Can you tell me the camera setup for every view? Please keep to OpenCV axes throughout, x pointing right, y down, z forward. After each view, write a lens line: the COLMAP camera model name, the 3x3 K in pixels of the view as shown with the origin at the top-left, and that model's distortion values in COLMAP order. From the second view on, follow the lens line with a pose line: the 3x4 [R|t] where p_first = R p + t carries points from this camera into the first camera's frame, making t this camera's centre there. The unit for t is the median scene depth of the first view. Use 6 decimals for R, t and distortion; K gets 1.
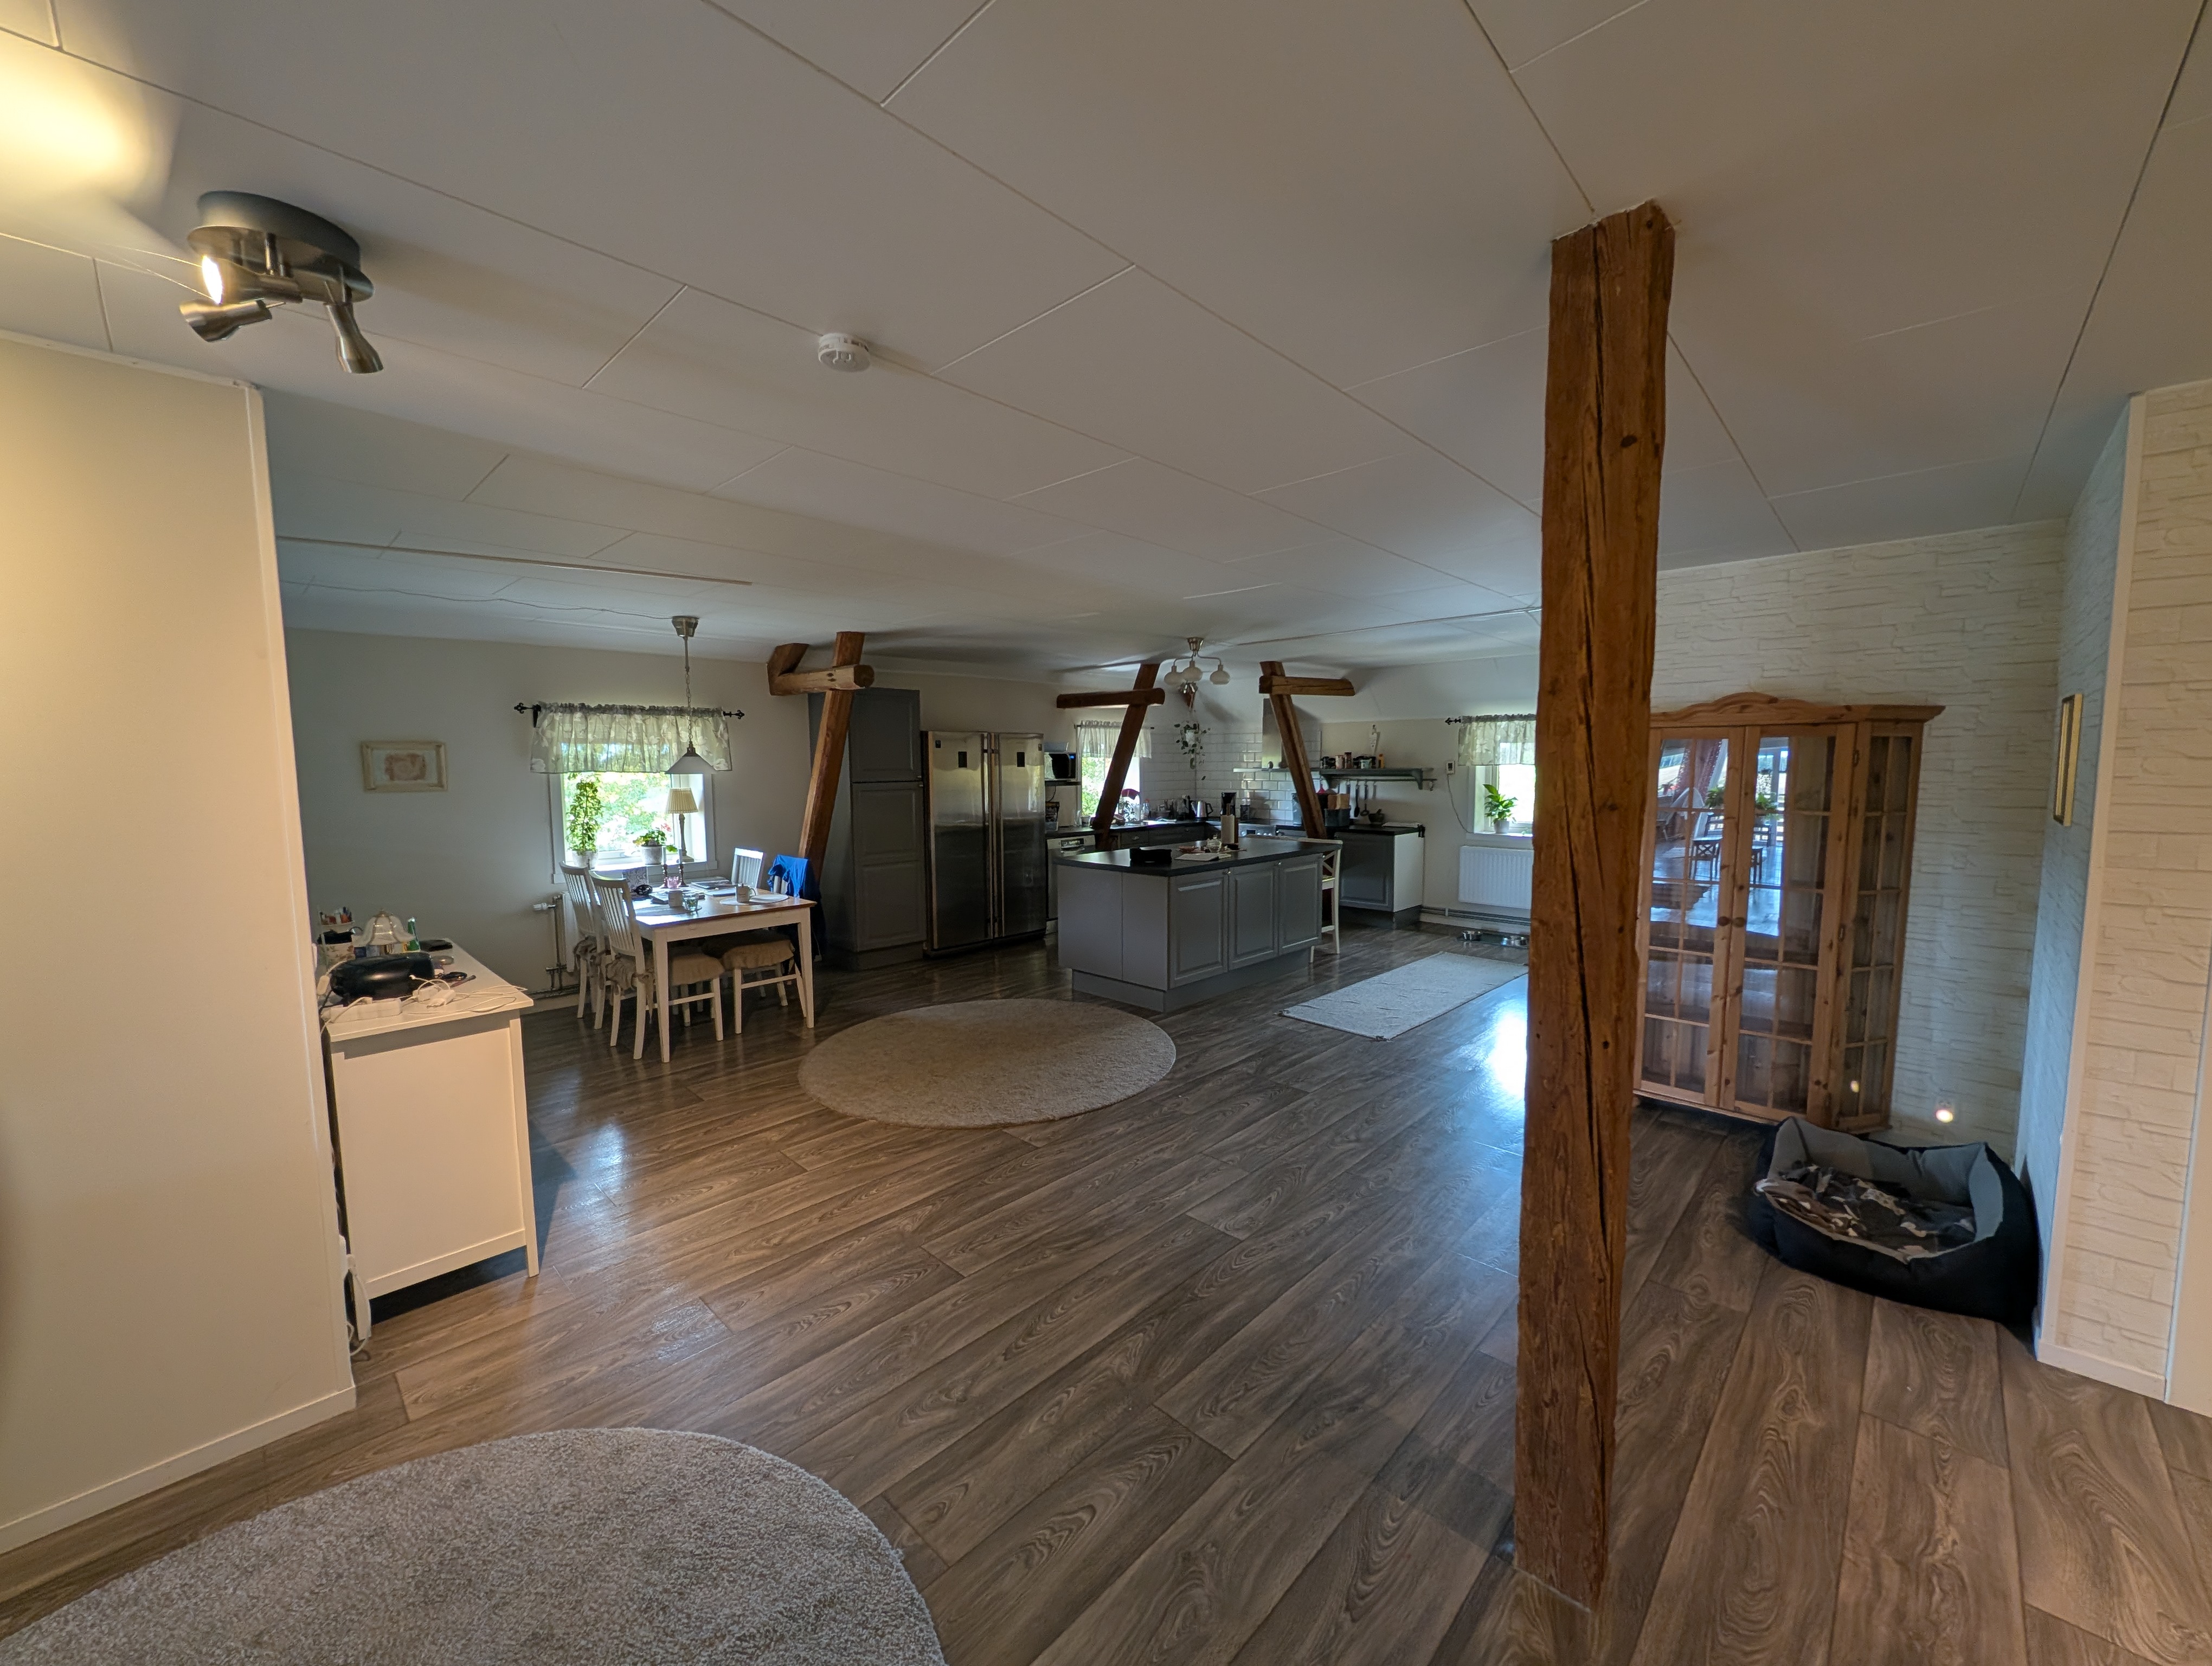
lens RADIAL K [[861.8, 0, 1105.0], [0, 861.8, 835.3], [0, 0, 1]] dist [0.000605, 0.000438]
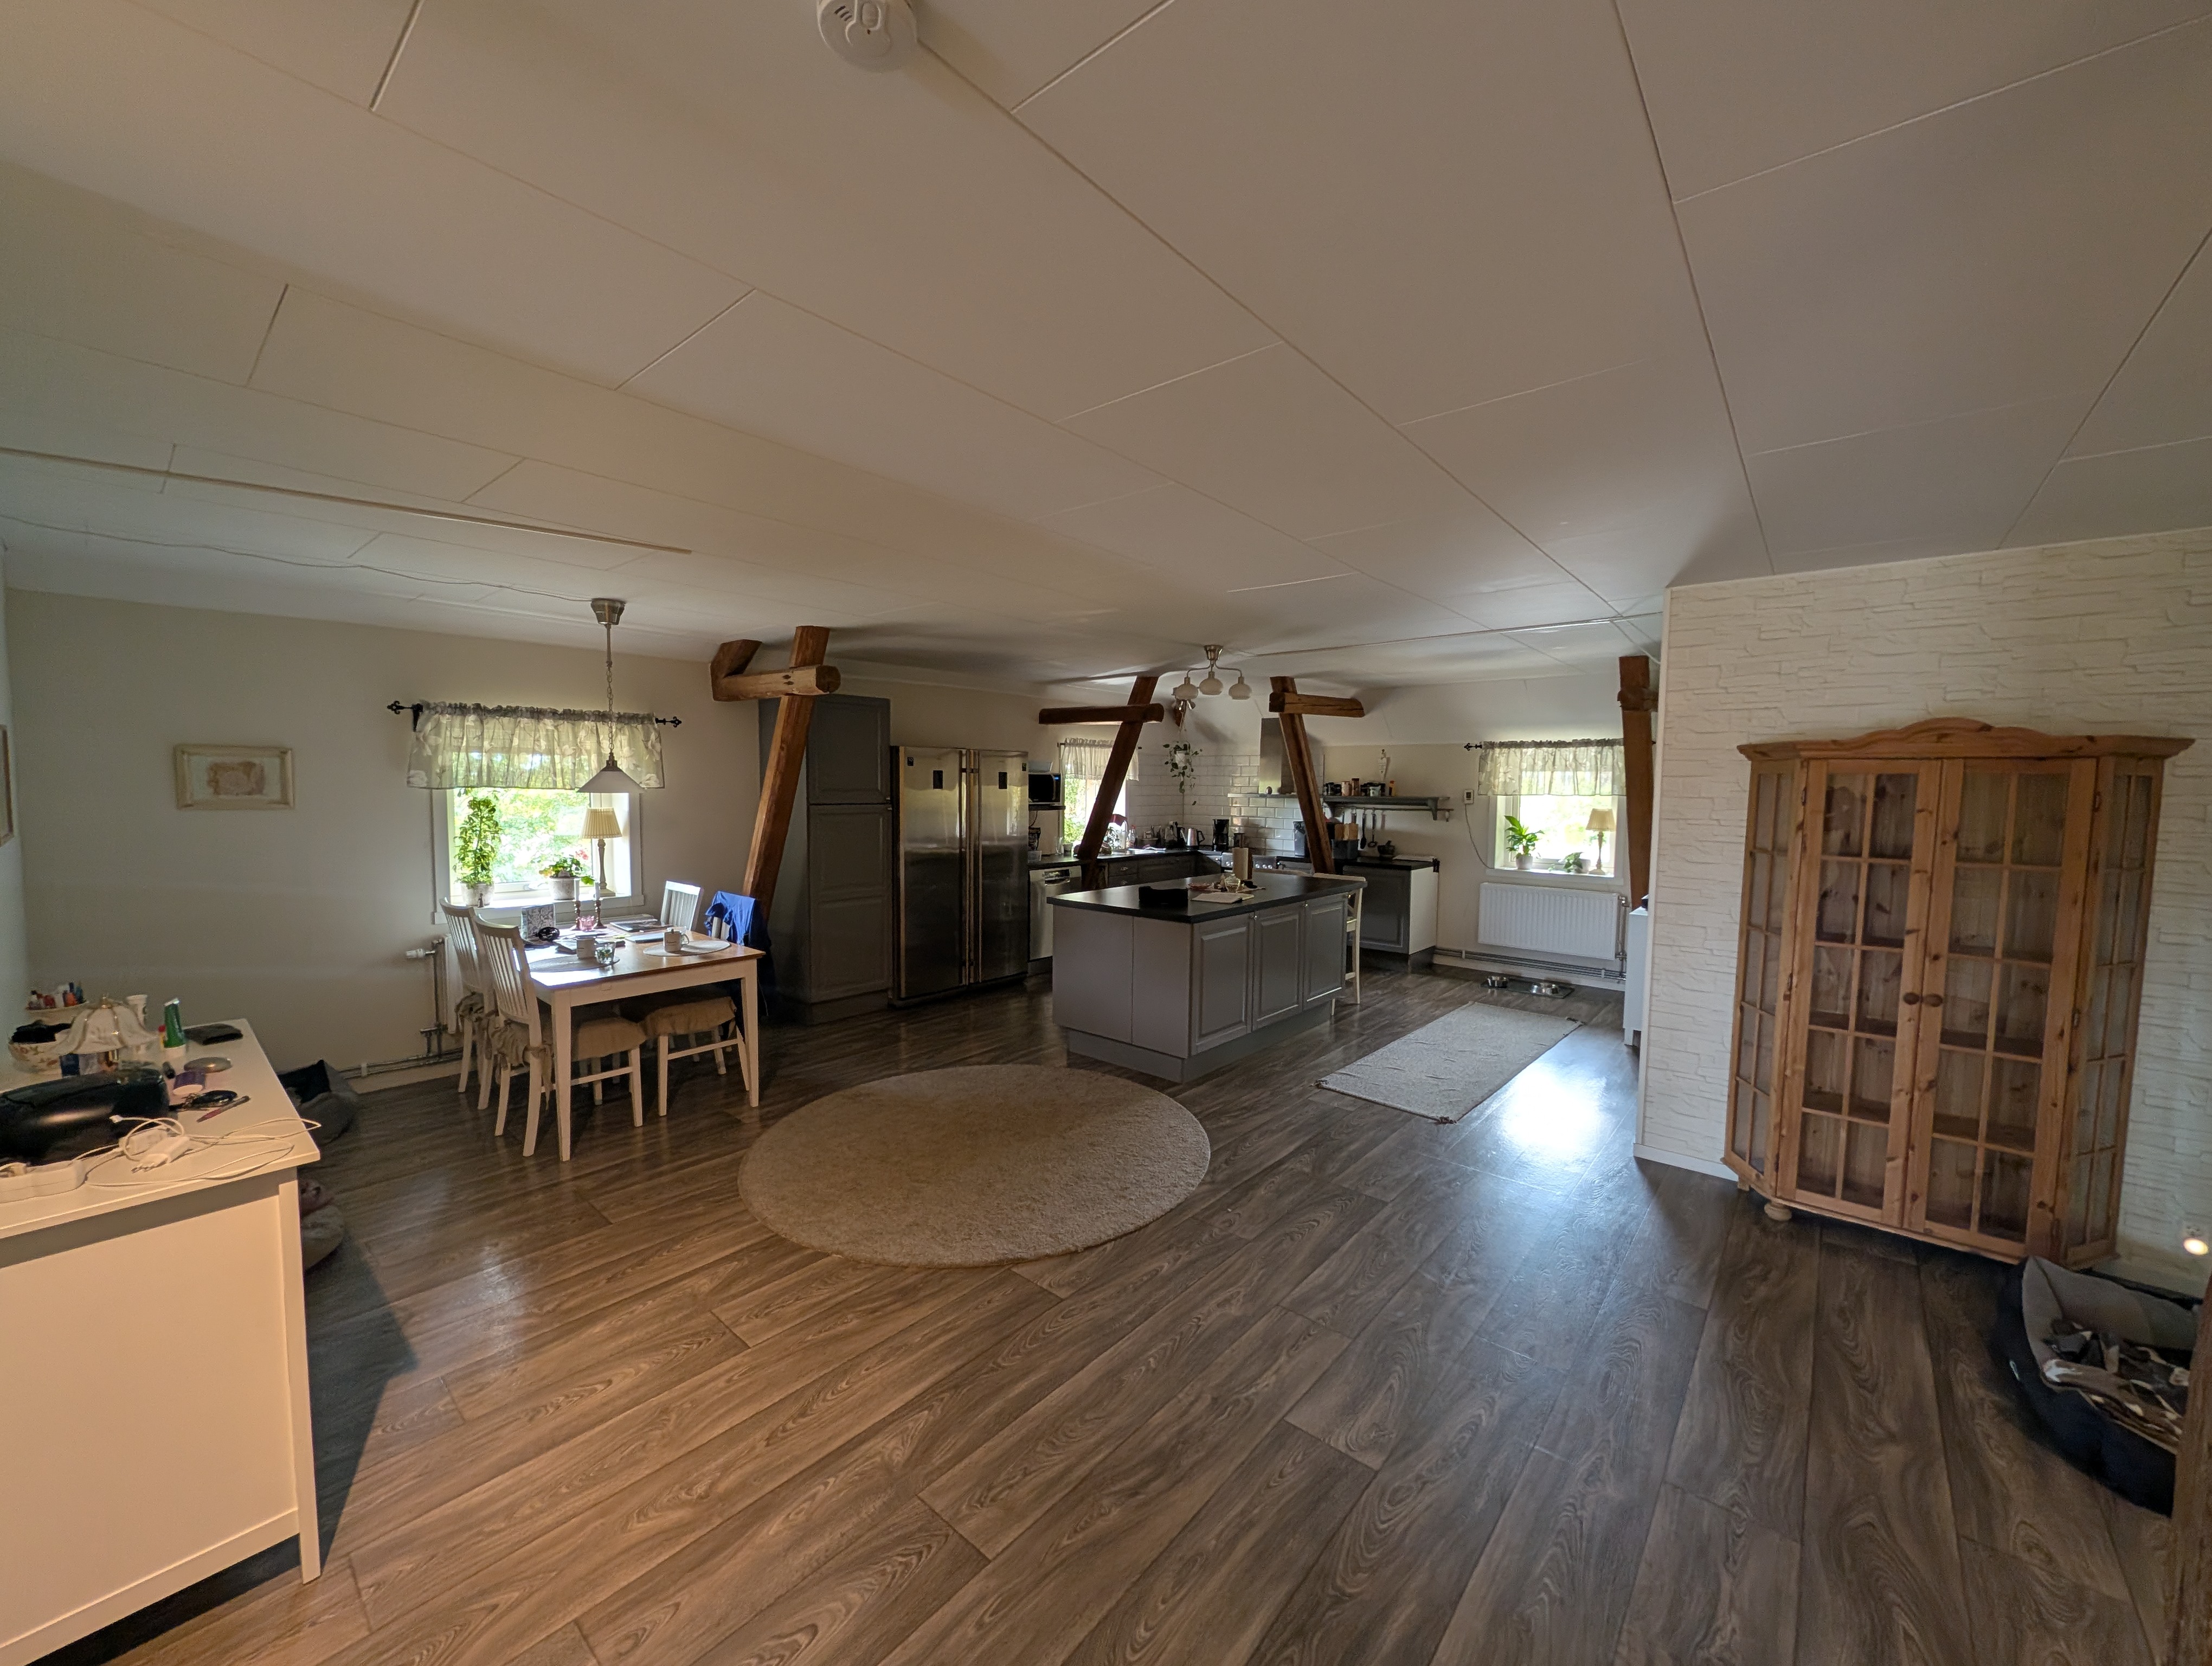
lens RADIAL K [[861.8, 0, 1106.8], [0, 861.8, 834.0], [0, 0, 1]] dist [0.000605, 0.000438]
pose [[0.998136, 0.013612, 0.059484, -0.064218], [-0.012166, 0.999623, -0.024599, -0.018804], [-0.059796, 0.023829, 0.997926, 0.169112]]
